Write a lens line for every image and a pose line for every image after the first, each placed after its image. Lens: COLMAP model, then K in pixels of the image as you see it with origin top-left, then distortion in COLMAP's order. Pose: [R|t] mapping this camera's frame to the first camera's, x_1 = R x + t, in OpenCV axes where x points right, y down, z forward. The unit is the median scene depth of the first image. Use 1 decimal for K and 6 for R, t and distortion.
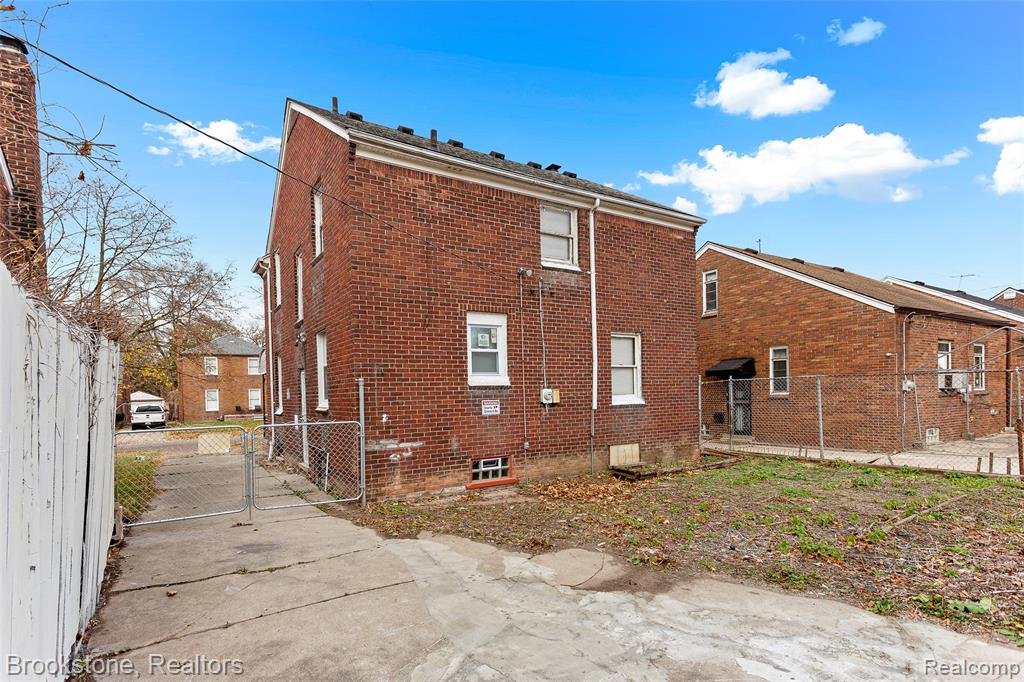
lens RADIAL K [[529.5, 0, 515.6], [0, 529.5, 402.4], [0, 0, 1]] dist [0.012953, 0.002616]
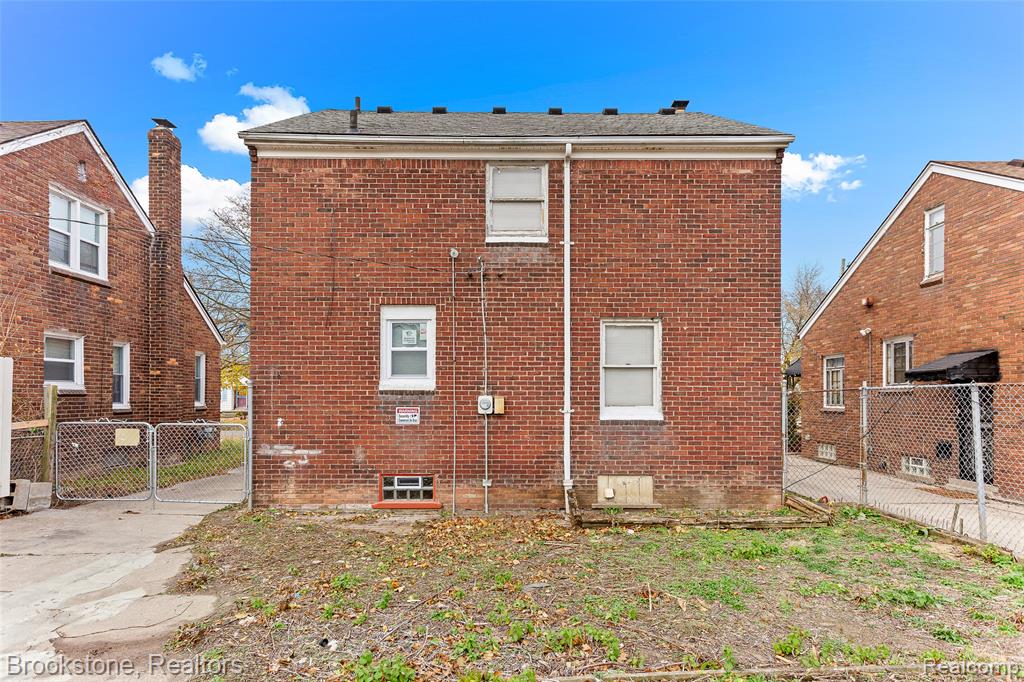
lens RADIAL K [[586.8, 0, 527.1], [0, 586.8, 387.6], [0, 0, 1]] dist [0.011752, -0.001113]
pose [[0.835142, 0.019535, -0.549687, 0.621152], [-0.031831, 0.999411, -0.012844, -0.029398], [0.549112, 0.028223, 0.835272, 0.309968]]
